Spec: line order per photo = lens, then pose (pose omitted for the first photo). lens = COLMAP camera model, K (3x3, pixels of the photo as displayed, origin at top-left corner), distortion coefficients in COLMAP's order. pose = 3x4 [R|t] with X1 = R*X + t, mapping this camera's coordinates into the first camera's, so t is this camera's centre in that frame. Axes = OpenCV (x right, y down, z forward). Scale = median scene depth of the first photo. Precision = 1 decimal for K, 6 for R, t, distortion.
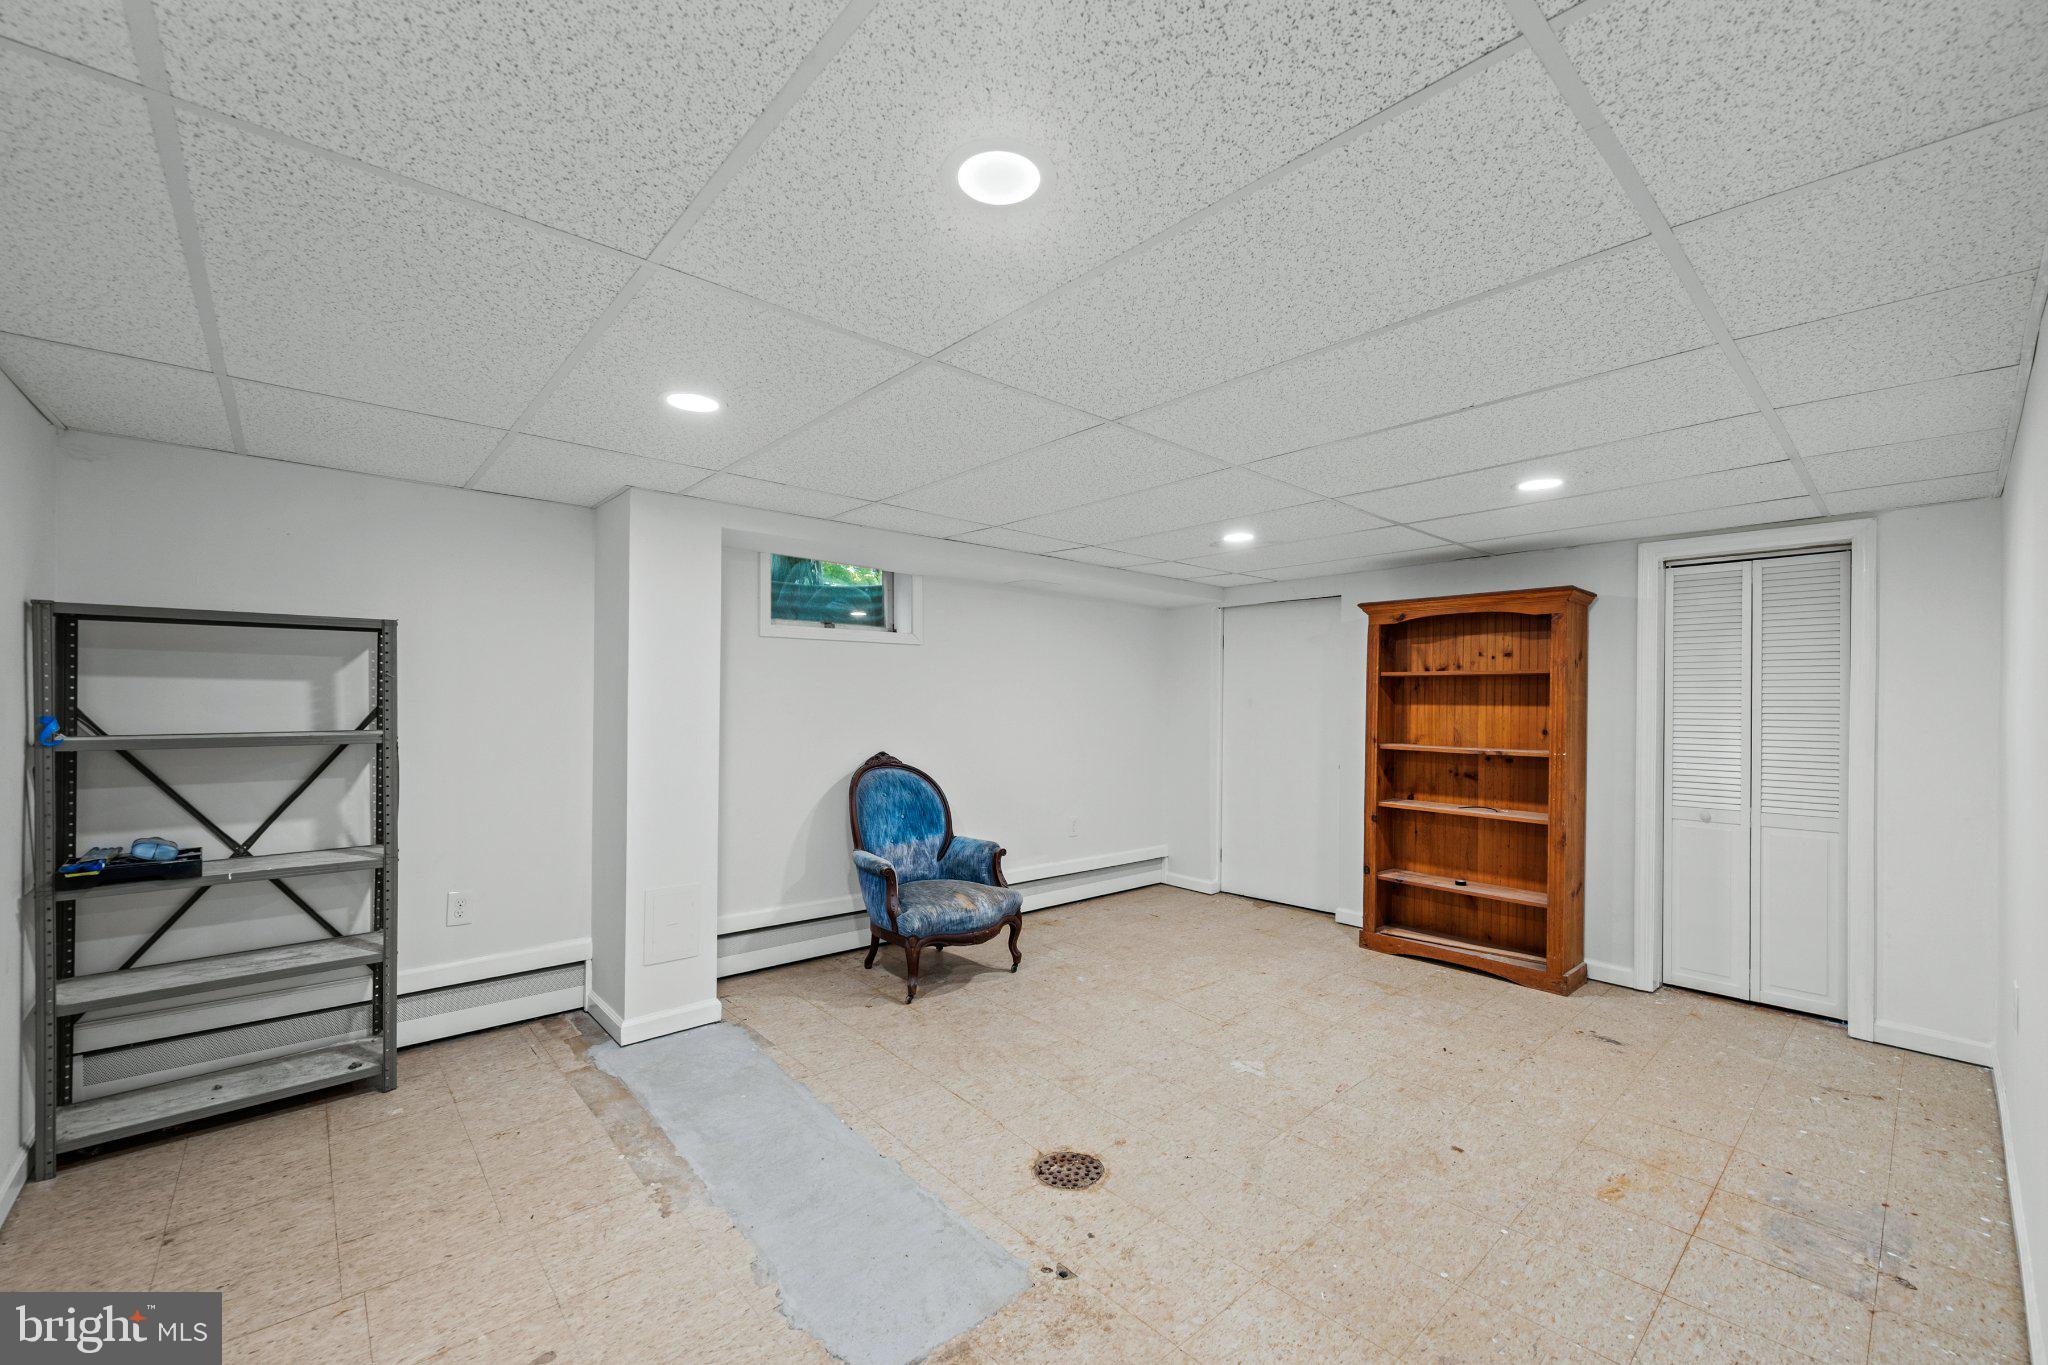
lens RADIAL K [[828.9, 0, 1015.6], [0, 828.9, 688.5], [0, 0, 1]] dist [-0.000058, 0.000011]
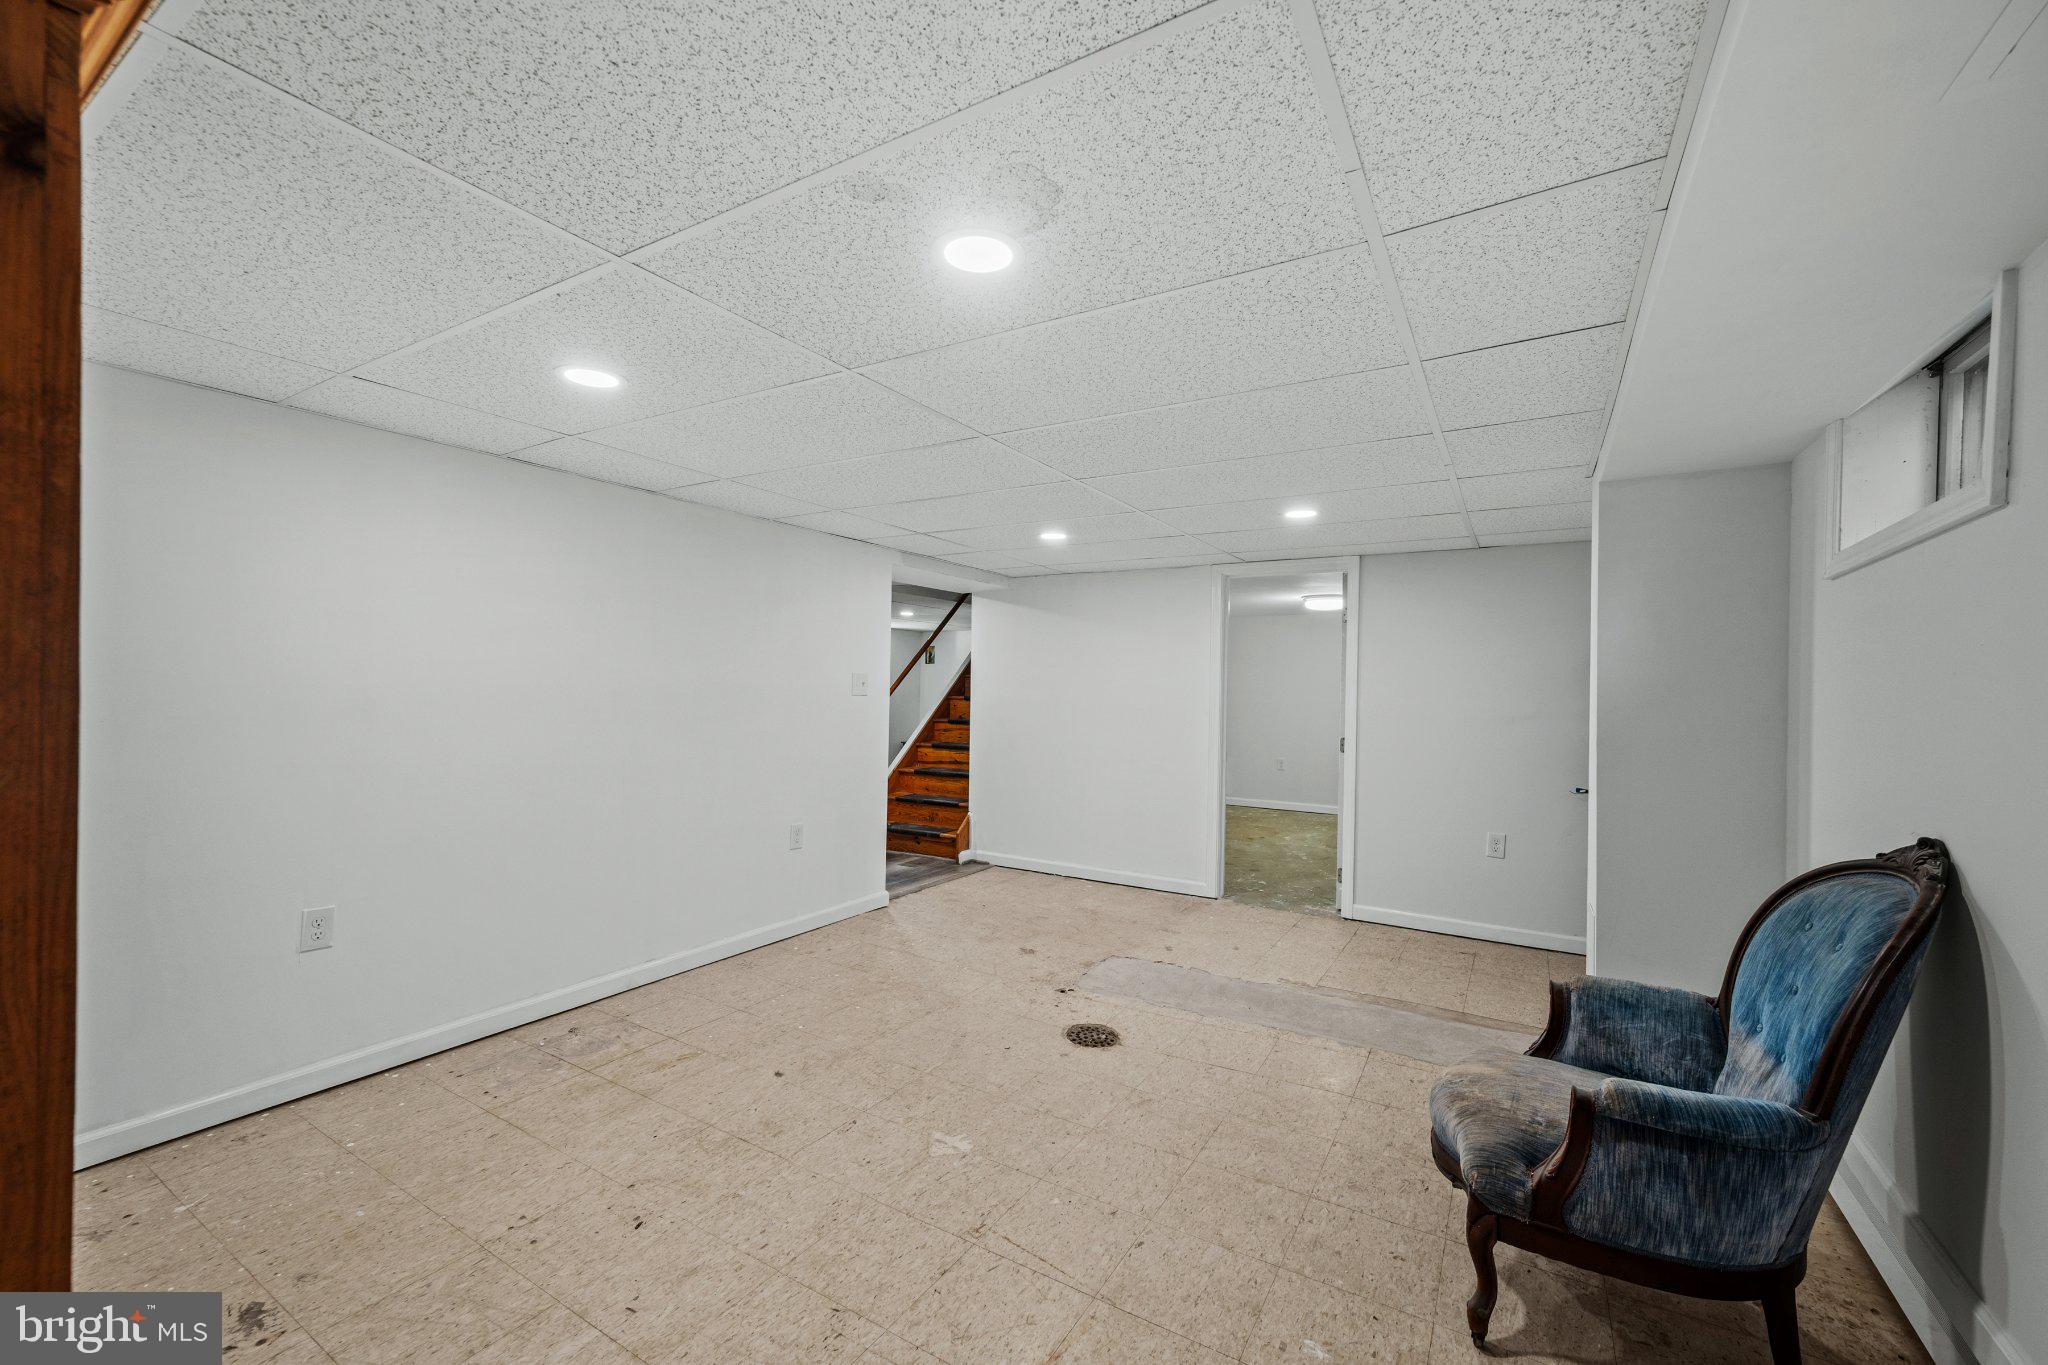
lens RADIAL K [[828.9, 0, 1015.6], [0, 828.9, 688.5], [0, 0, 1]] dist [-0.000058, 0.000011]
pose [[-0.956948, -0.027044, -0.288996, 0.569643], [-0.021780, 0.999533, -0.021416, 0.049696], [0.289440, -0.014199, -0.957091, 2.196402]]
